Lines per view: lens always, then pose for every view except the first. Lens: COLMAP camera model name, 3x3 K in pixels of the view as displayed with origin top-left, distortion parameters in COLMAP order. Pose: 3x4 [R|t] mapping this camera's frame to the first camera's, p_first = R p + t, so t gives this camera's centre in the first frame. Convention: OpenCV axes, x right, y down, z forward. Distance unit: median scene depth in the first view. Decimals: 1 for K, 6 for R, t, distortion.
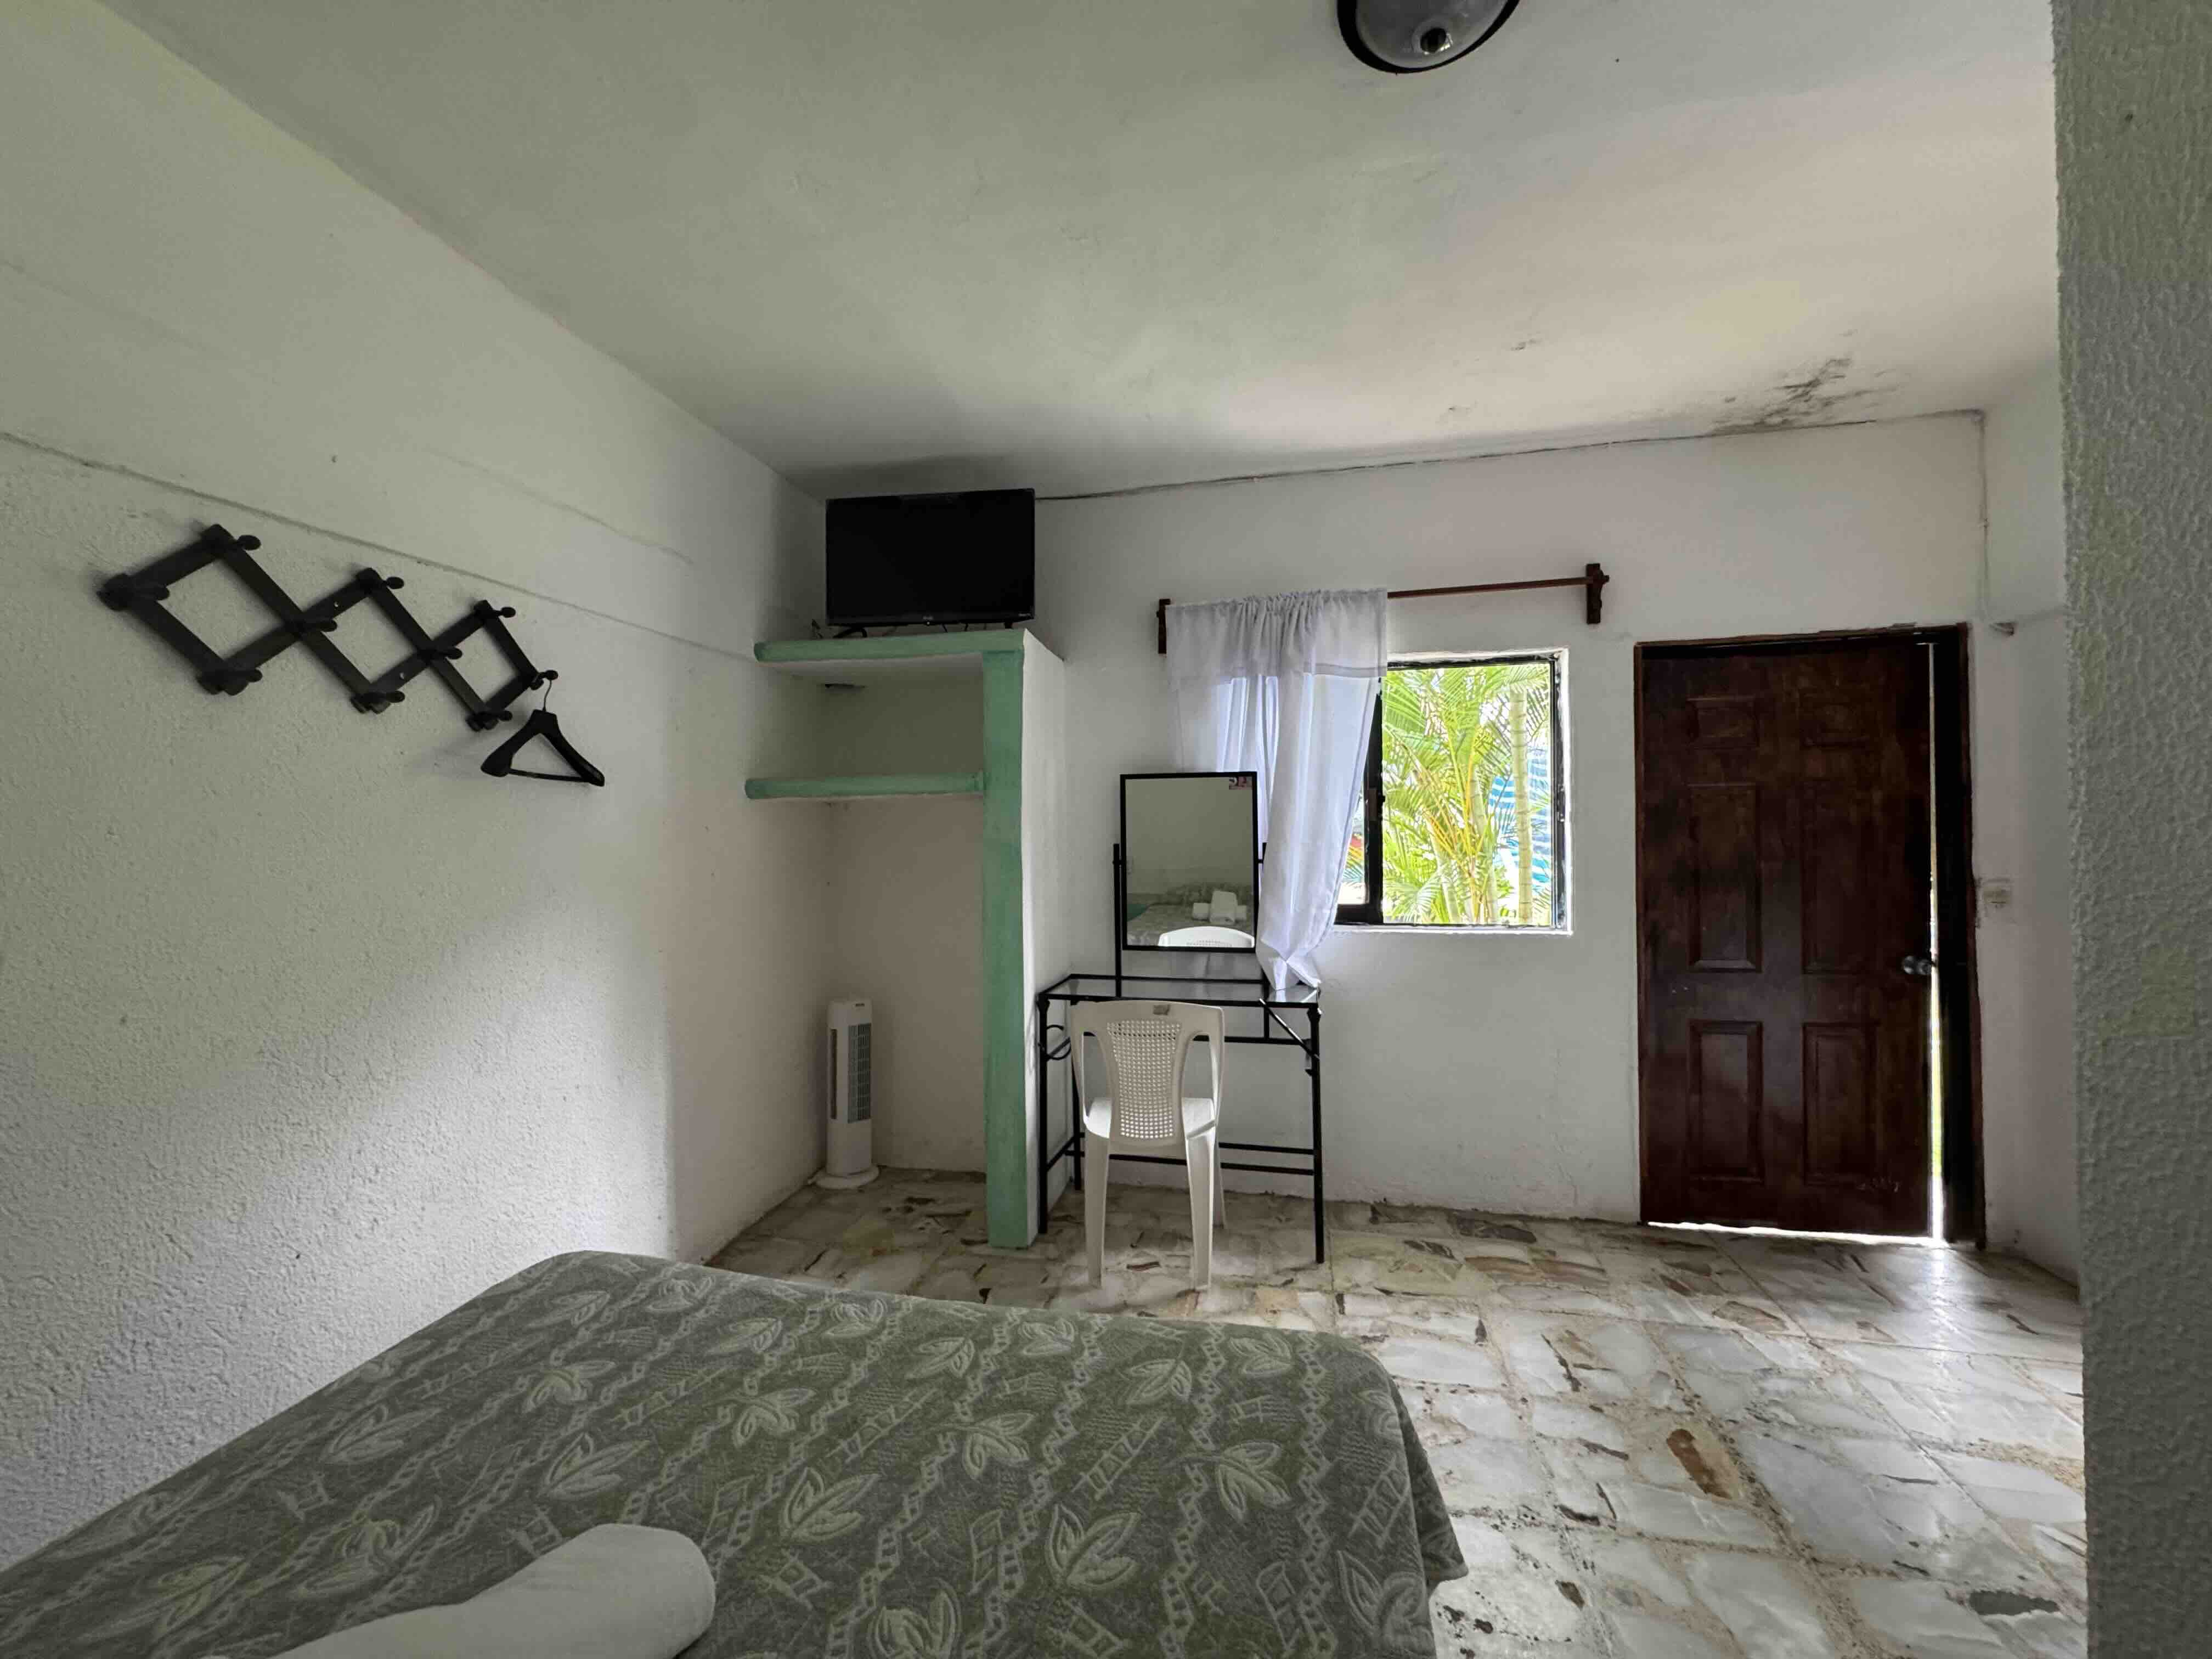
lens RADIAL K [[886.9, 0, 1102.1], [0, 886.9, 825.1], [0, 0, 1]] dist [-0.000288, -0.000100]
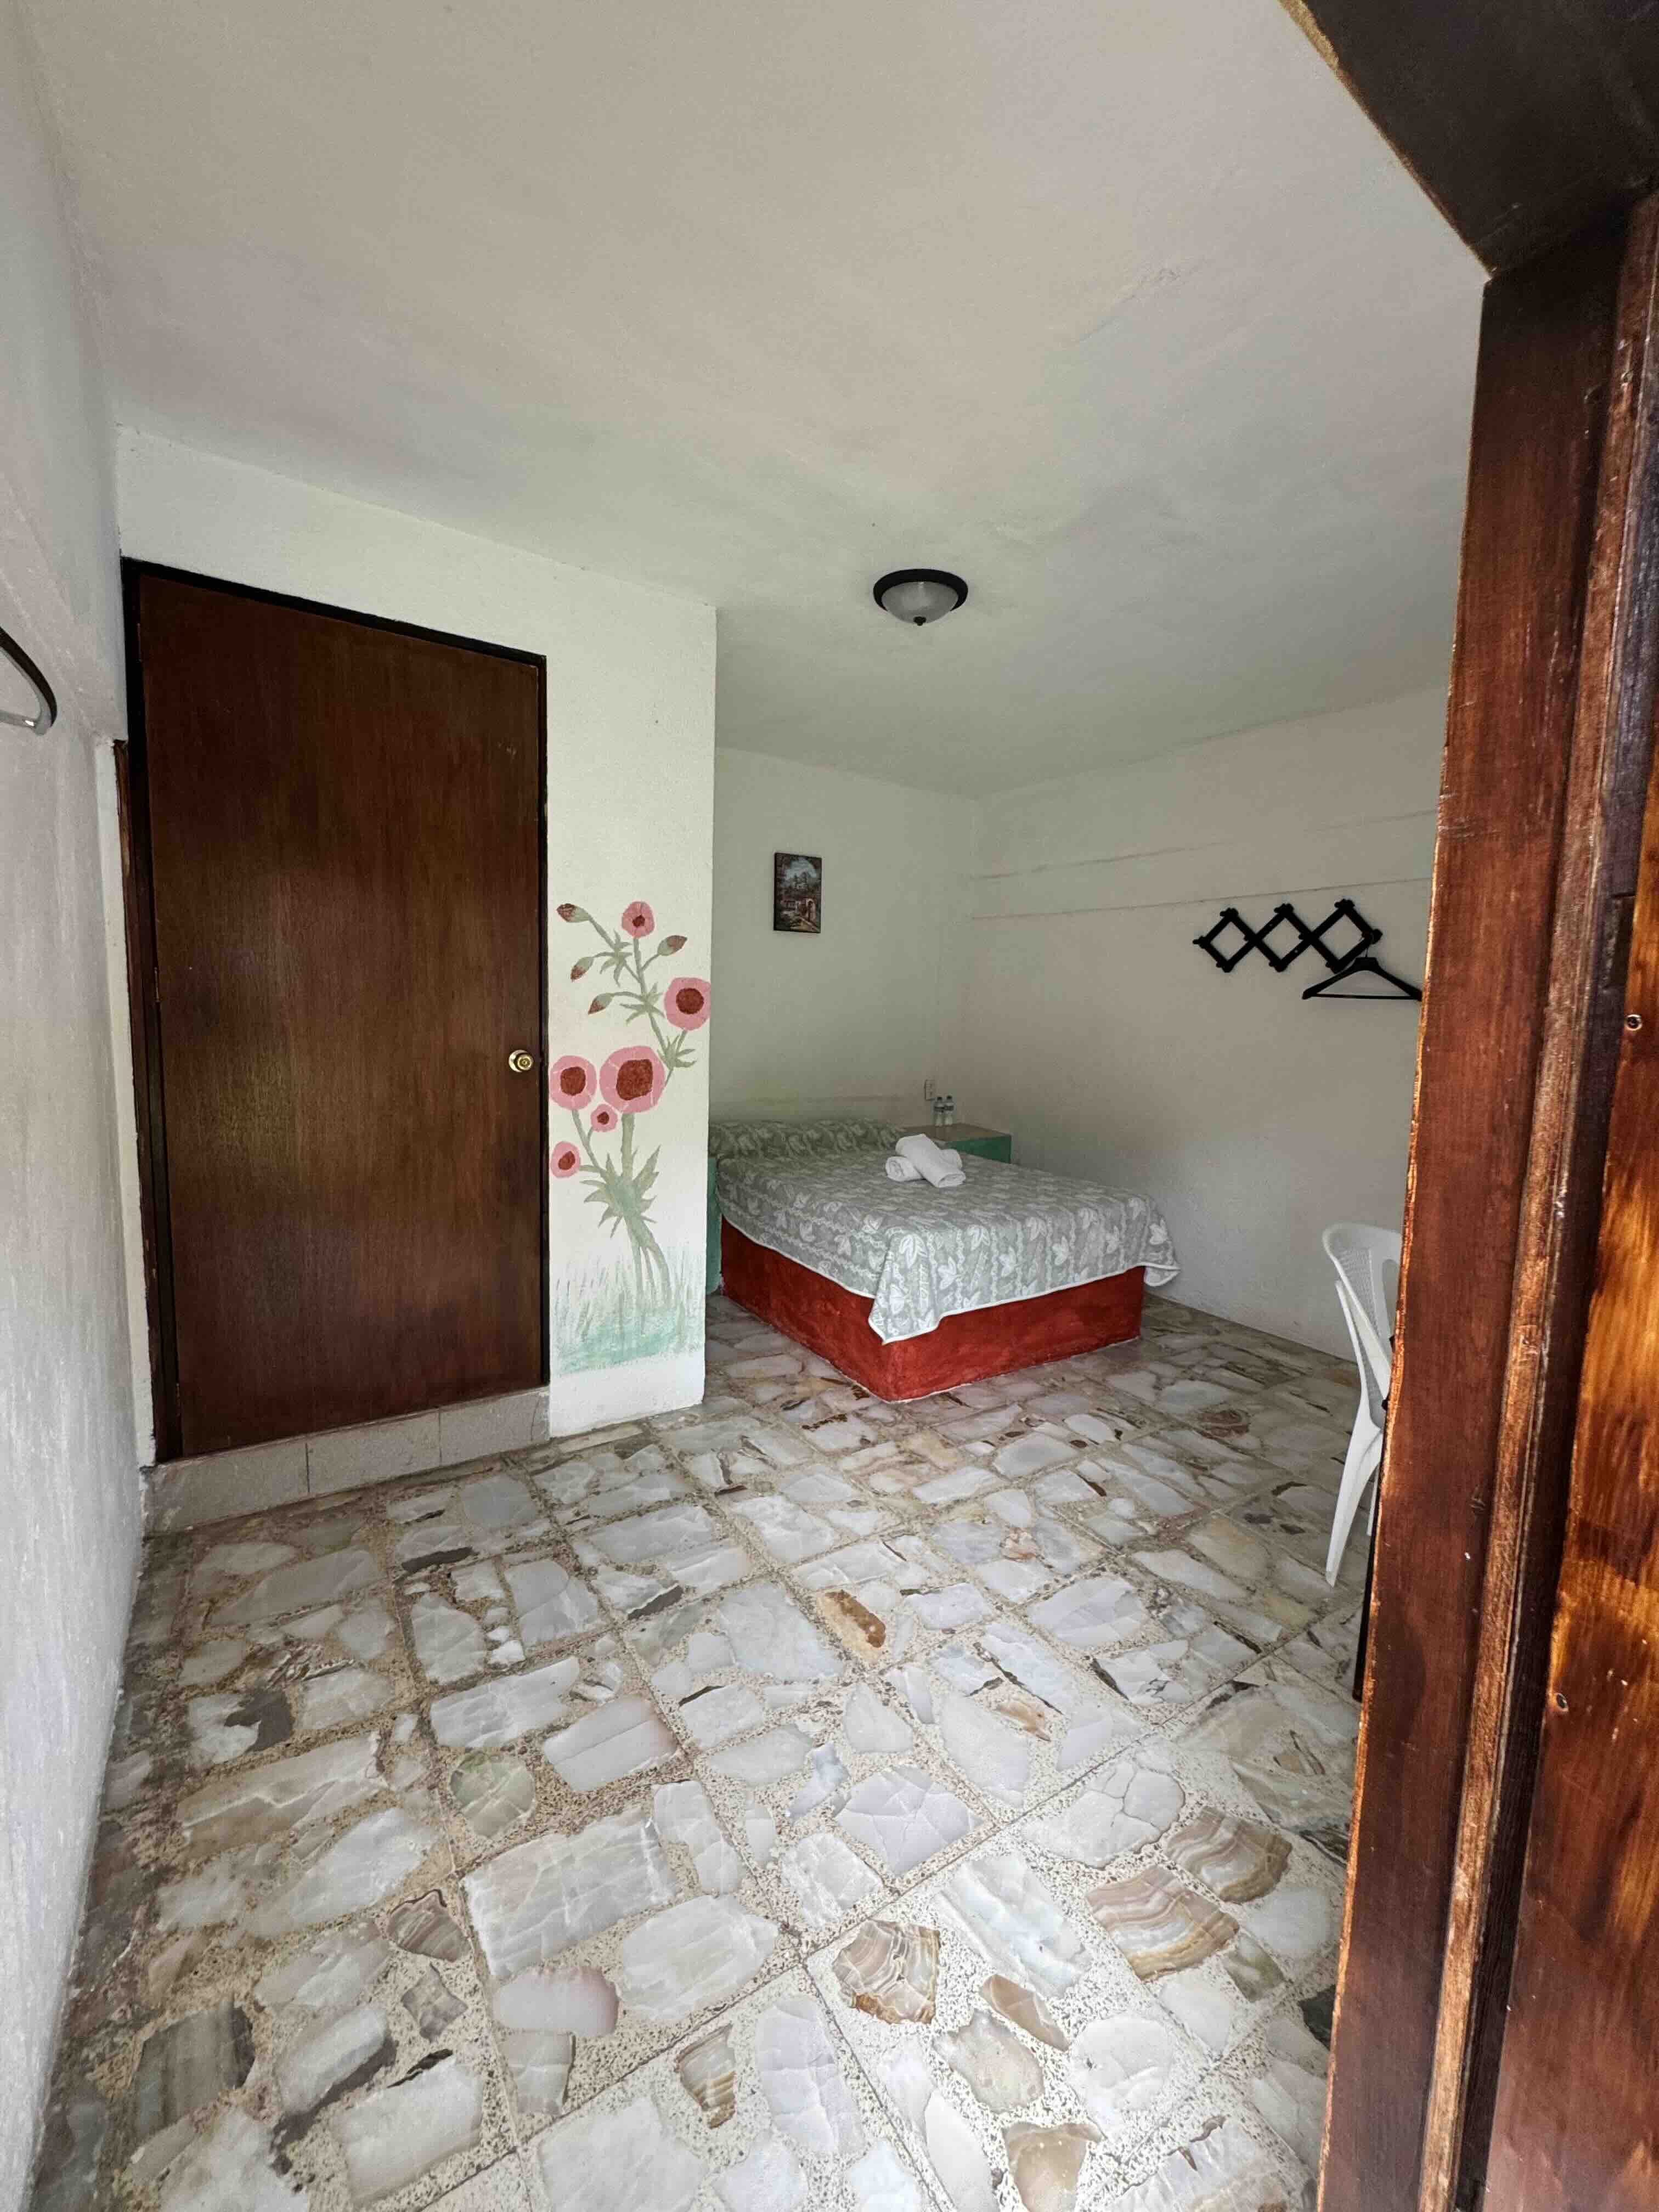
lens RADIAL K [[886.9, 0, 828.4], [0, 886.9, 1097.1], [0, 0, 1]] dist [-0.000288, -0.000100]
pose [[-0.706833, 0.062560, -0.704609, 1.374939], [-0.018371, 0.994122, 0.106694, -0.030387], [0.707142, 0.088359, -0.701529, 1.625304]]
